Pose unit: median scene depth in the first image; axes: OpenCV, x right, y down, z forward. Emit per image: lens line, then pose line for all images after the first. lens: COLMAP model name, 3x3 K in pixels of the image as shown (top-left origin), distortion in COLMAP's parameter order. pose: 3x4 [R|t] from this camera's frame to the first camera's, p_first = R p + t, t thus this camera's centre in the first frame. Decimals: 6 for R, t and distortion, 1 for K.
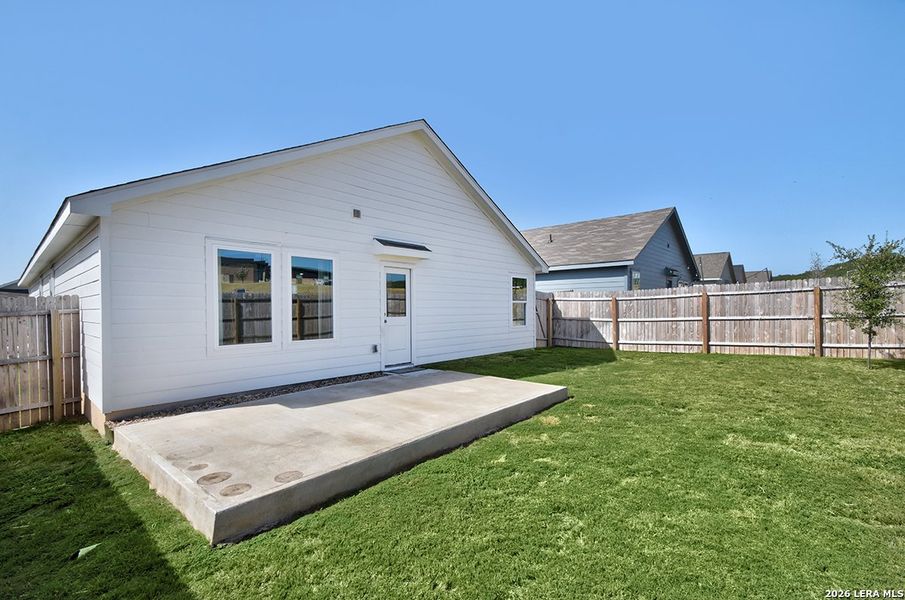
lens RADIAL K [[400.7, 0, 449.8], [0, 400.7, 300.0], [0, 0, 1]] dist [0.012641, -0.000251]
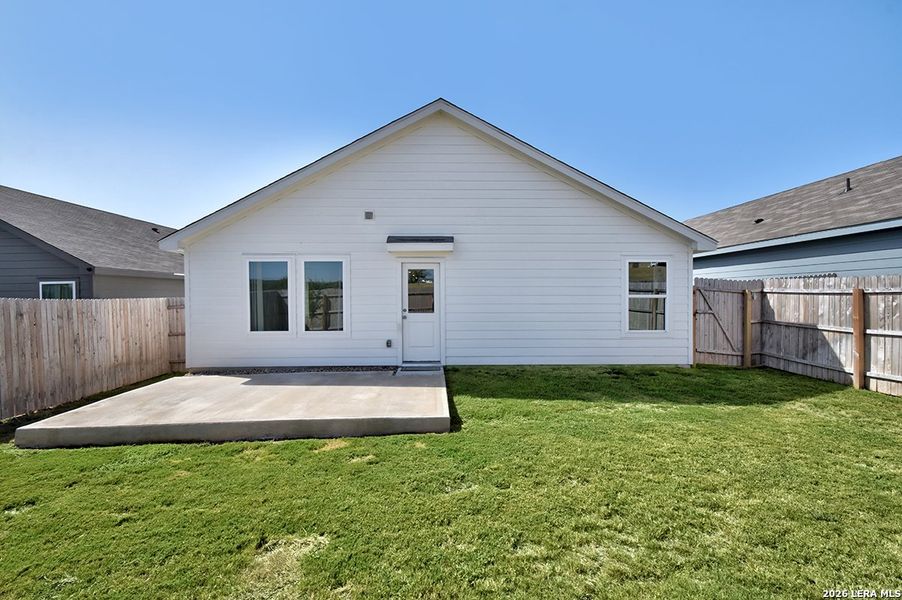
lens RADIAL K [[399.3, 0, 450.3], [0, 399.3, 306.6], [0, 0, 1]] dist [0.012641, -0.000251]
pose [[0.693839, 0.021169, -0.719819, 0.424791], [0.010379, 0.999170, 0.039389, -0.008489], [0.720055, -0.034801, 0.693044, 0.256677]]
